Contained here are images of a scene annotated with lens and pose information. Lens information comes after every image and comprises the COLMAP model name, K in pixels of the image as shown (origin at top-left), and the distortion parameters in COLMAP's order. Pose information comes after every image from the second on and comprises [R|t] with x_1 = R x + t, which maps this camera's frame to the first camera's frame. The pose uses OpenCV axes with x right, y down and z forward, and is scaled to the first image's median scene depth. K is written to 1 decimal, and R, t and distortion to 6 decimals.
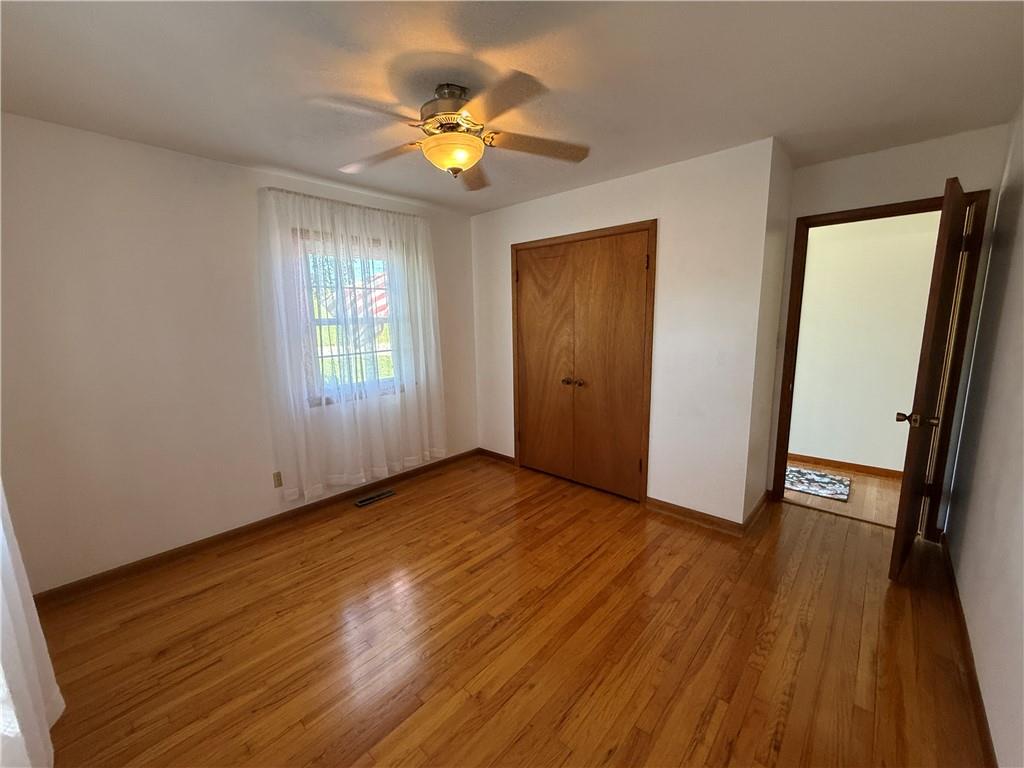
lens RADIAL K [[408.4, 0, 509.3], [0, 408.4, 384.8], [0, 0, 1]] dist [0.000732, 0.000077]
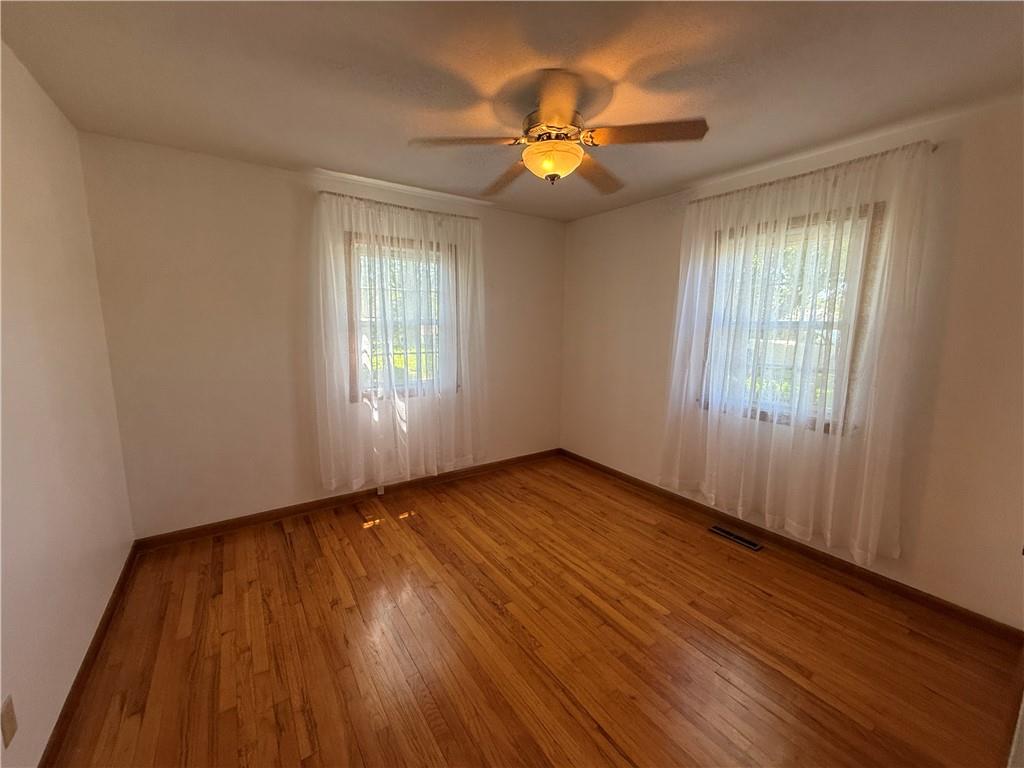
lens RADIAL K [[408.4, 0, 509.3], [0, 408.4, 384.8], [0, 0, 1]] dist [0.000732, 0.000077]
pose [[-0.229811, 0.167504, -0.958712, 0.753832], [-0.165414, 0.964023, 0.208083, -0.171729], [0.959075, 0.206404, -0.193835, 0.944539]]
